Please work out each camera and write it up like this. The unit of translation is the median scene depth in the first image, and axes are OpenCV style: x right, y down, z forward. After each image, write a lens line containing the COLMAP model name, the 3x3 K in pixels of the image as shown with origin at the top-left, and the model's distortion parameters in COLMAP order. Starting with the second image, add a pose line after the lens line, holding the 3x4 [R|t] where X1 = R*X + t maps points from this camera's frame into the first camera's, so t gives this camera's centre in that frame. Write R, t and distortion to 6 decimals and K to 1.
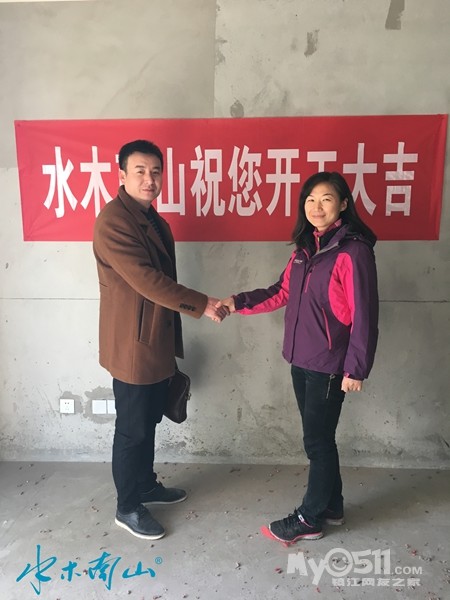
lens RADIAL K [[510.6, 0, 225.4], [0, 510.6, 300.1], [0, 0, 1]] dist [0.054356, -0.034867]
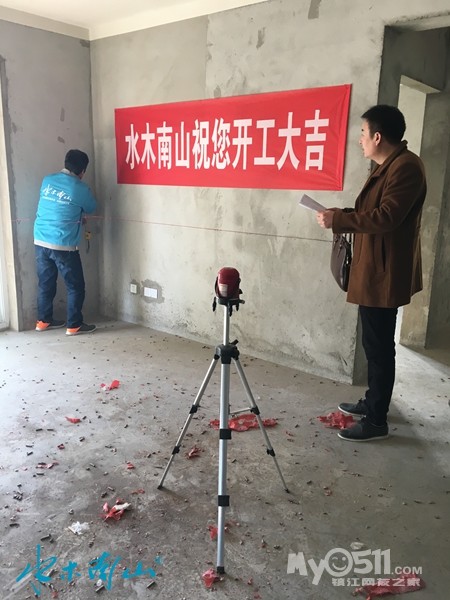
lens RADIAL K [[510.6, 0, 224.3], [0, 510.6, 300.5], [0, 0, 1]] dist [0.054356, -0.034867]
pose [[0.805550, 0.156444, -0.571502, 0.924913], [-0.116527, 0.987507, 0.106073, 0.043217], [0.580957, -0.018852, 0.813716, -0.153655]]
